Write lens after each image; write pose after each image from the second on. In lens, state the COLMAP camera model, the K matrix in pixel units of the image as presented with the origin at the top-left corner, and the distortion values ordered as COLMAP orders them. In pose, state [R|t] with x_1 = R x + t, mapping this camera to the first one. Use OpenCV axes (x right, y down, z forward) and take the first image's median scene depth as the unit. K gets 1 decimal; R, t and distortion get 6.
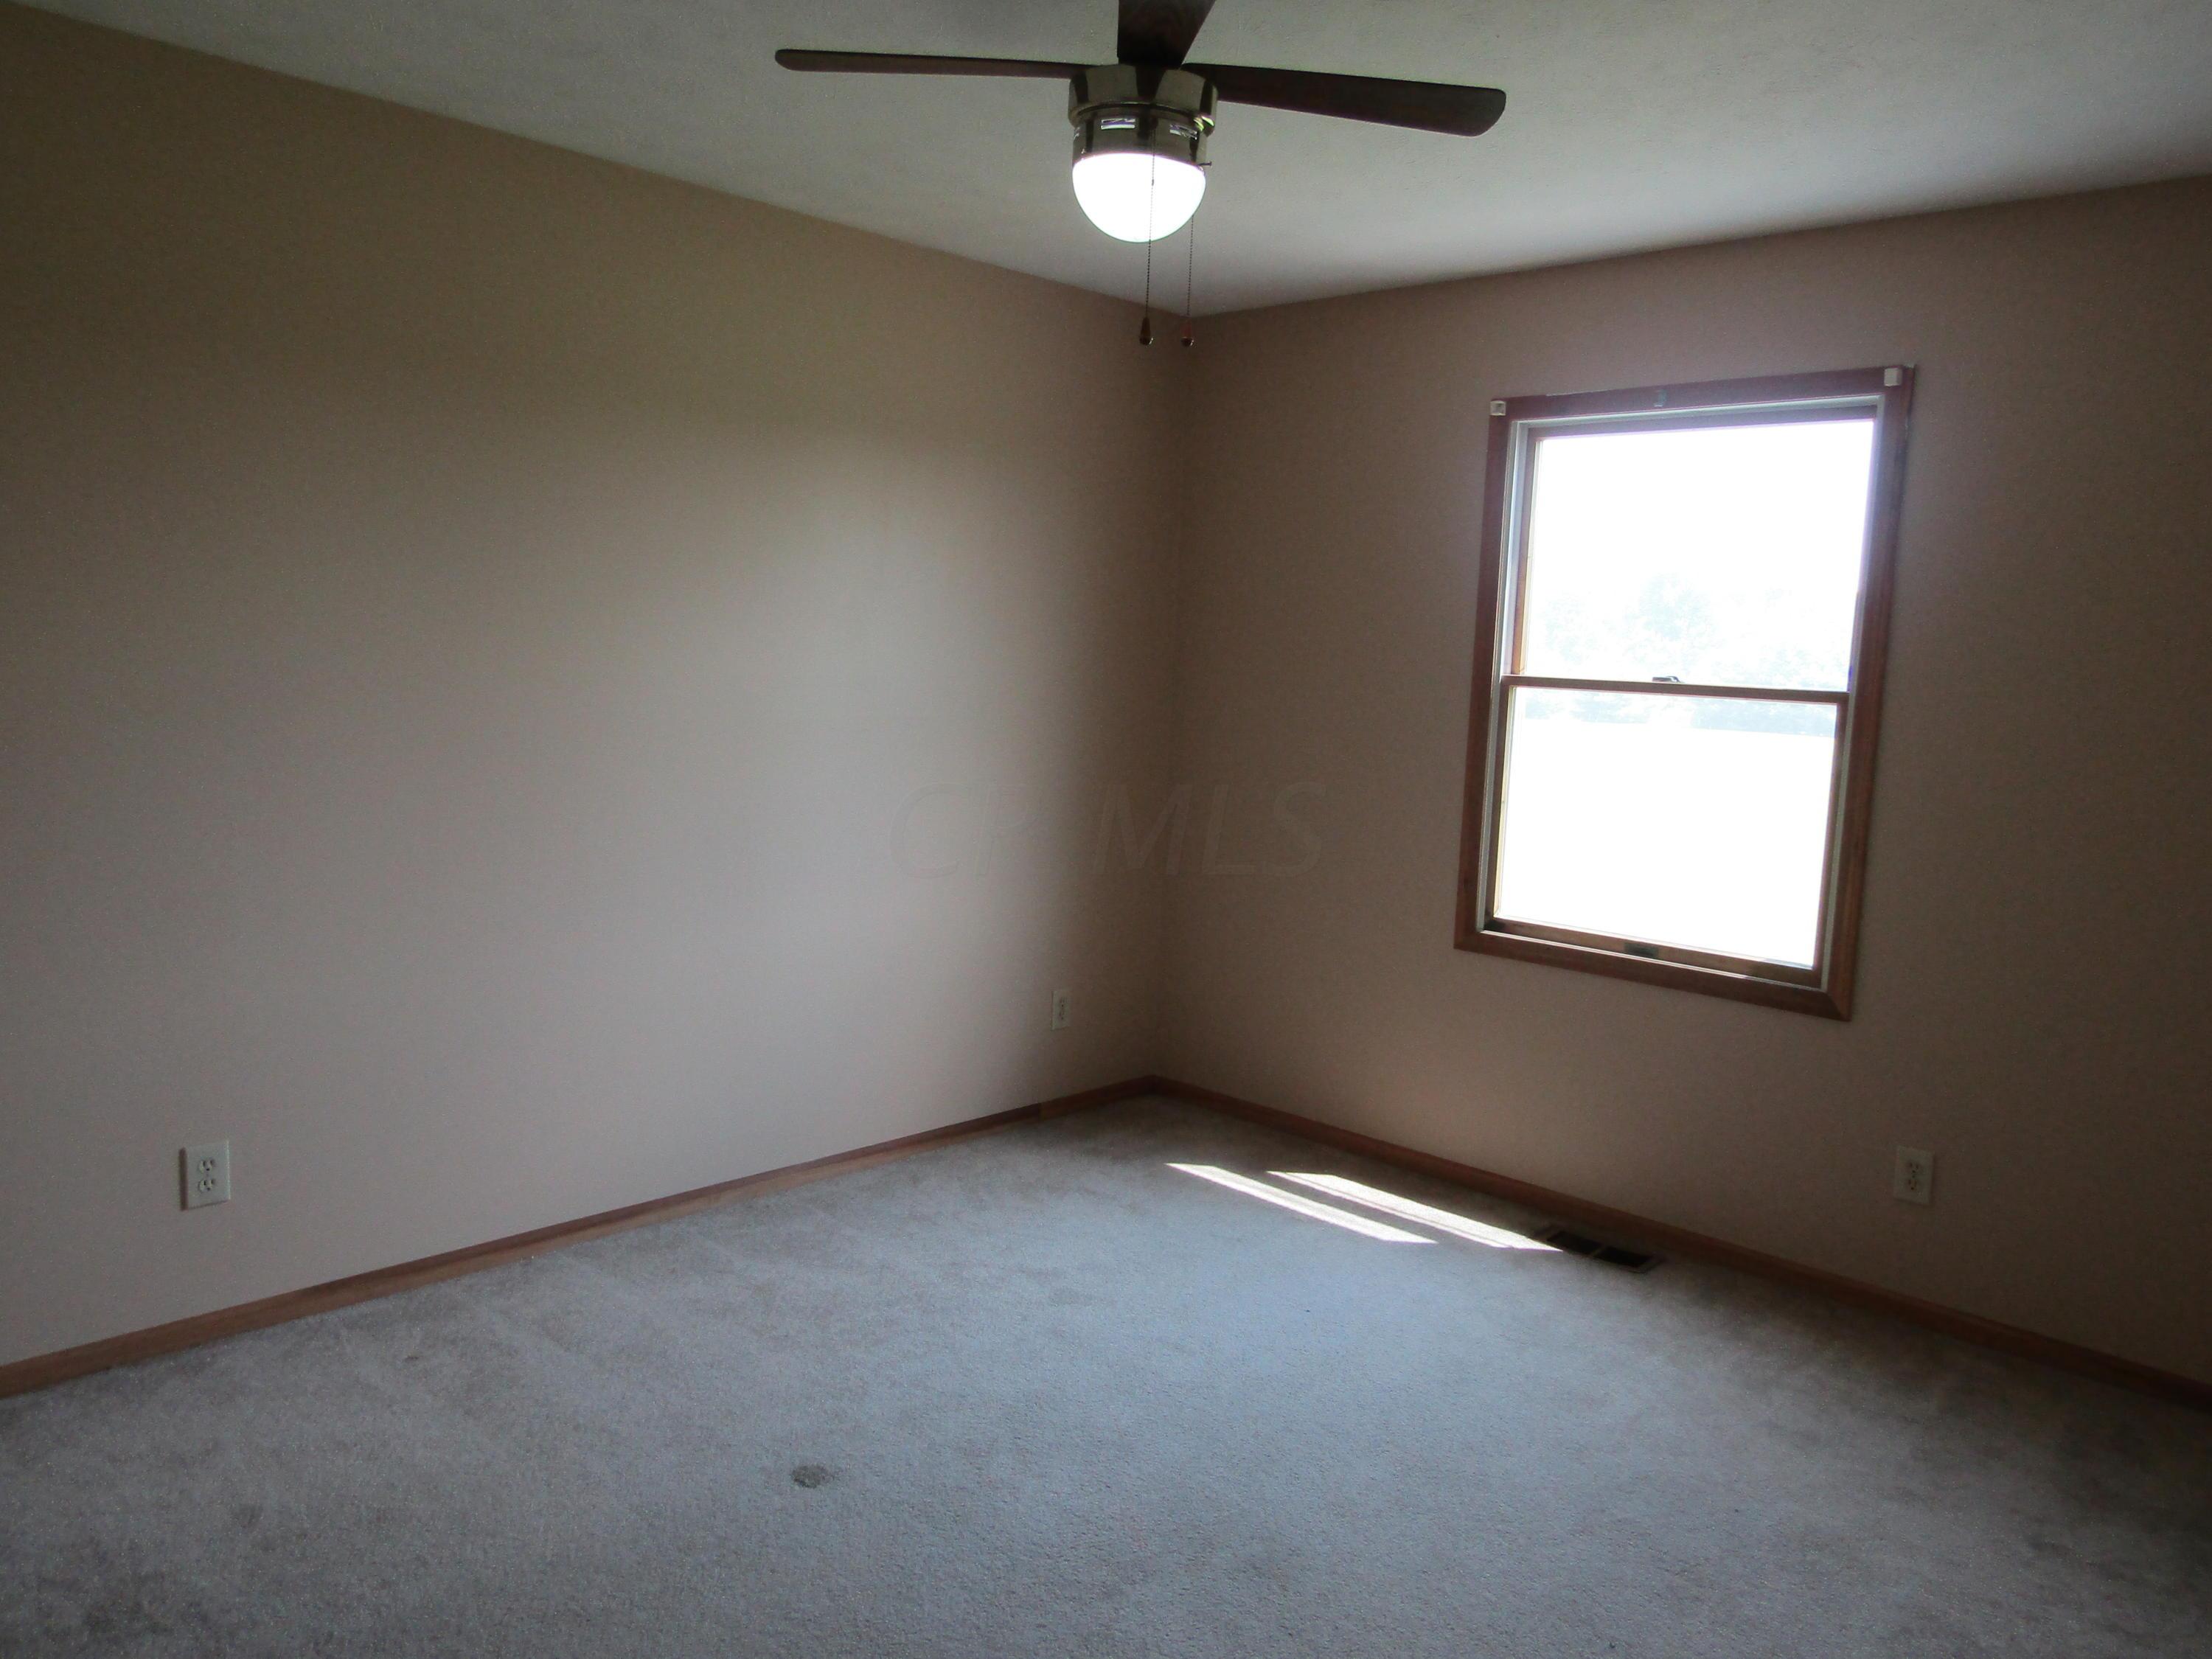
lens RADIAL K [[1580.9, 0, 1106.0], [0, 1580.9, 829.5], [0, 0, 1]] dist [0.002436, -0.000395]
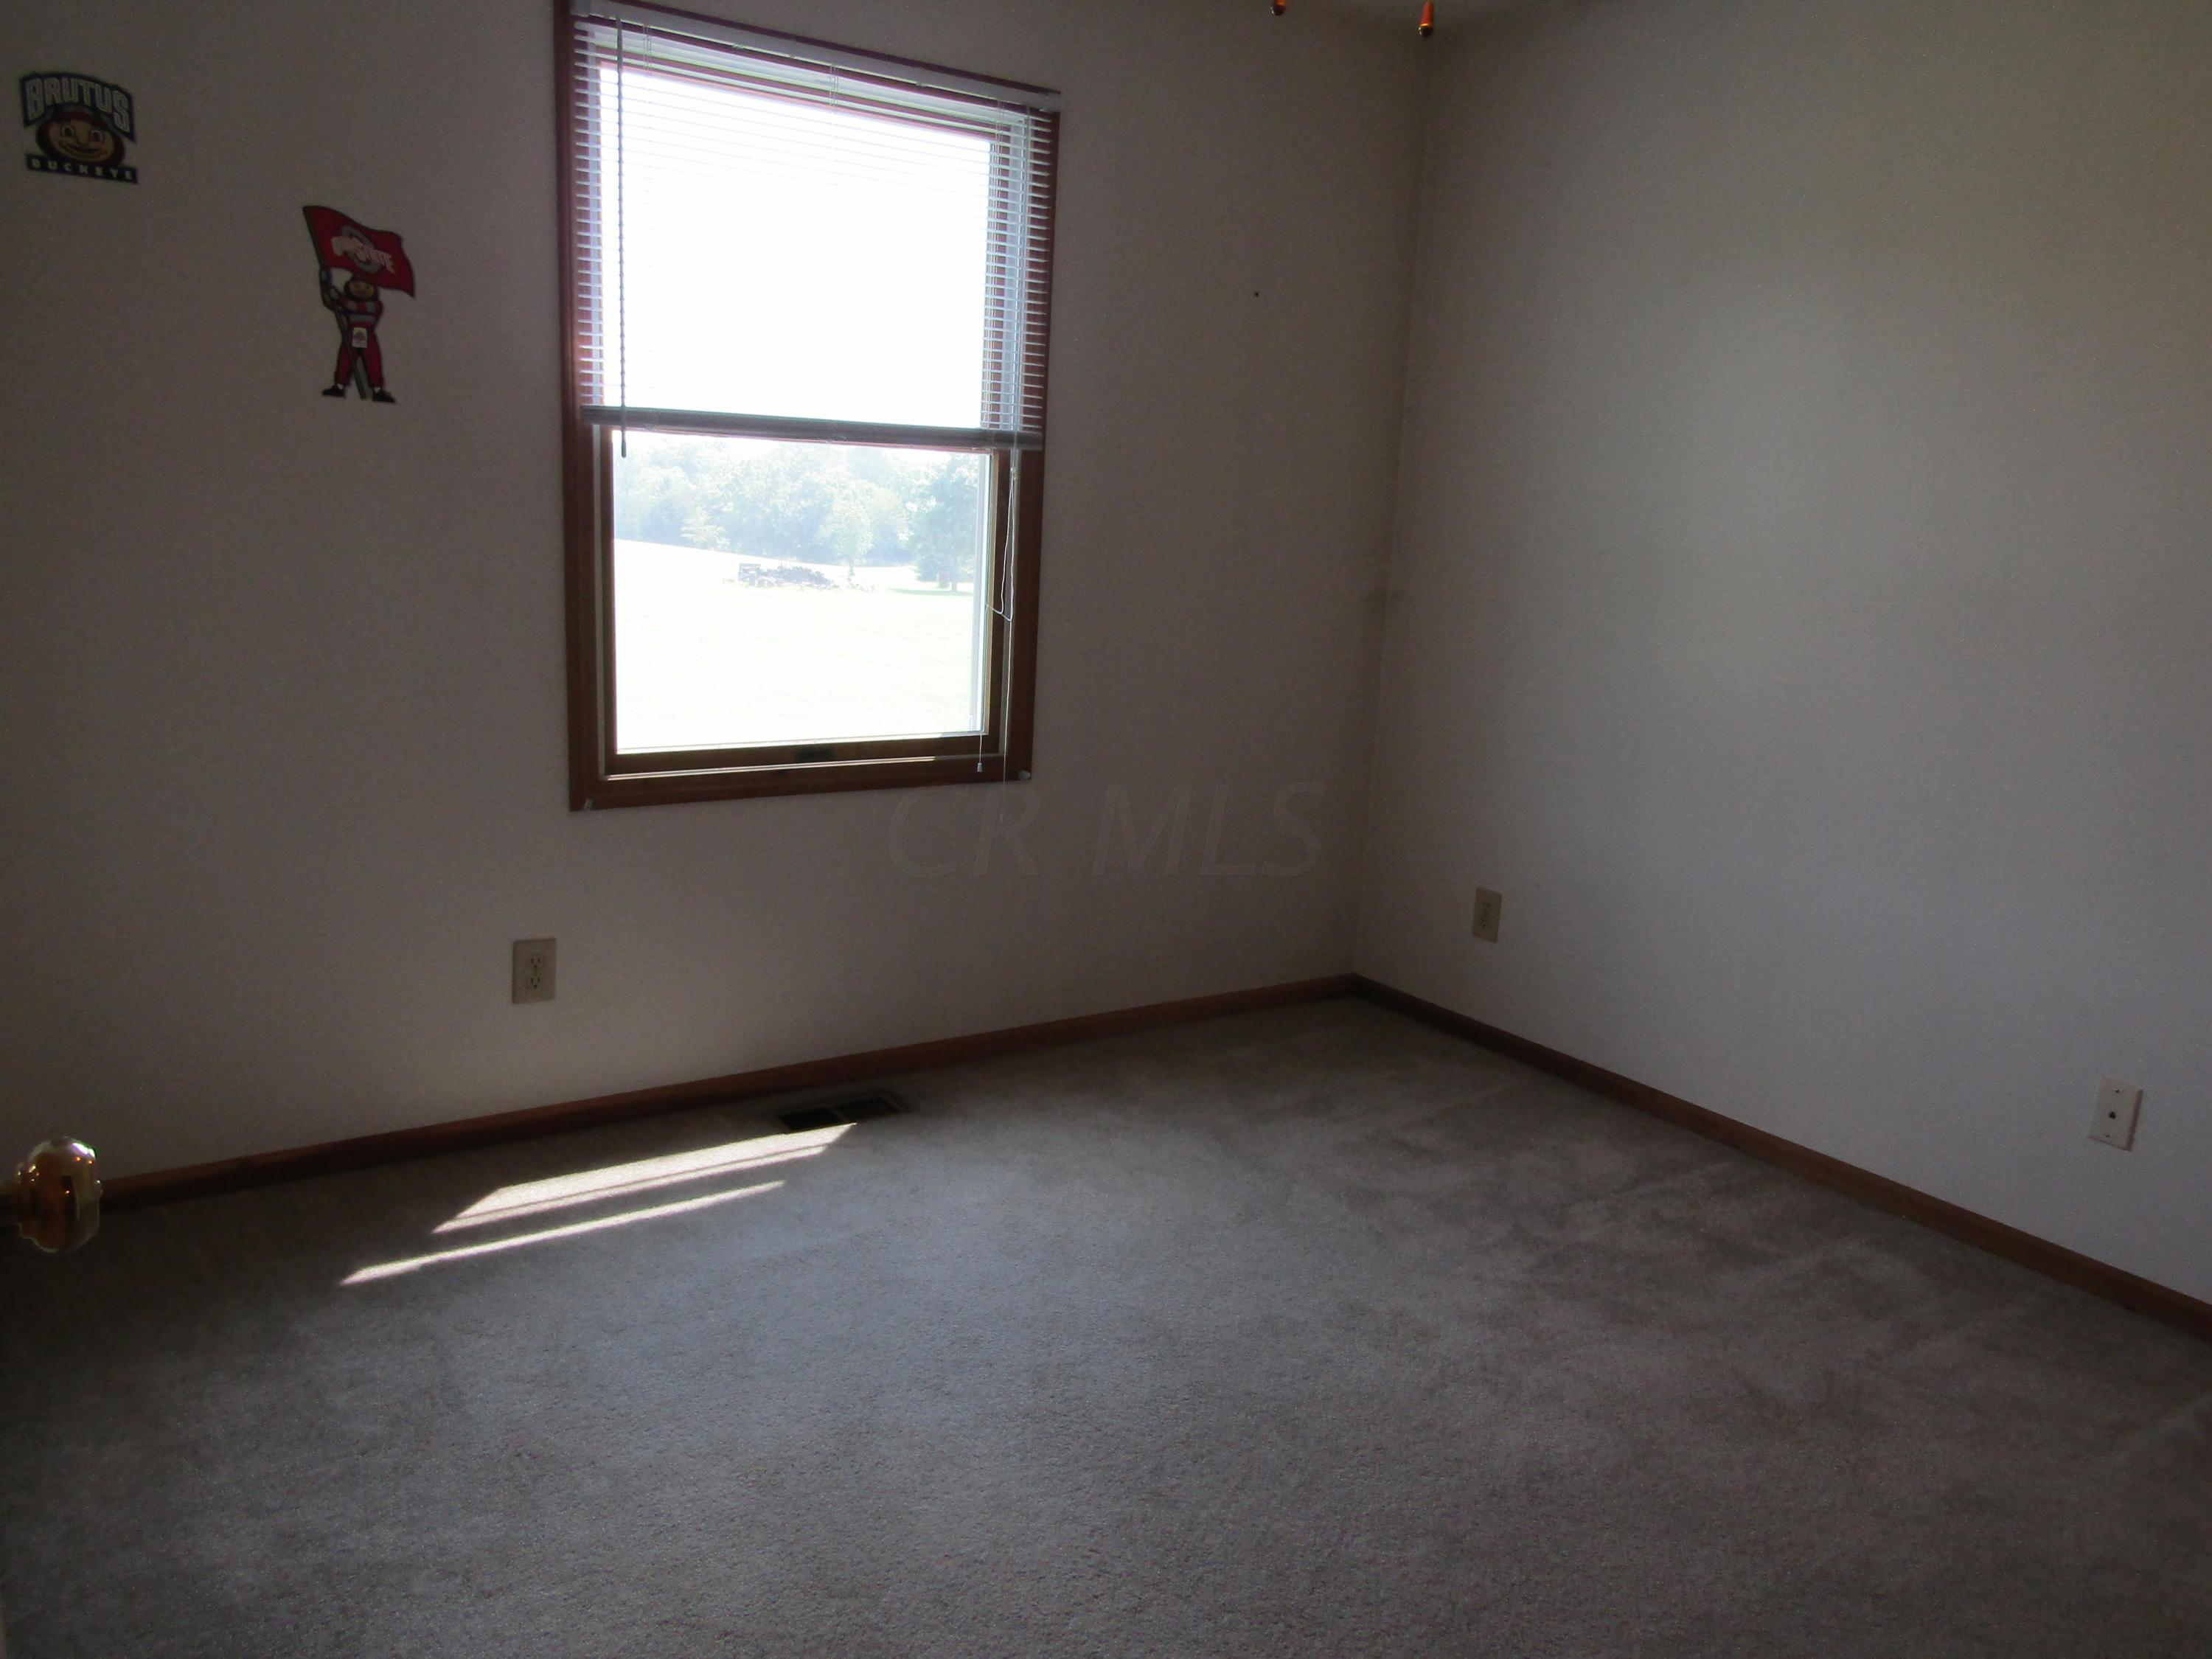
lens RADIAL K [[1580.9, 0, 1106.0], [0, 1580.9, 829.5], [0, 0, 1]] dist [0.002436, -0.000395]
pose [[0.238084, -0.217764, 0.946517, -0.417244], [0.100226, 0.974846, 0.199072, -0.033685], [-0.966059, 0.047470, 0.253921, 0.642335]]
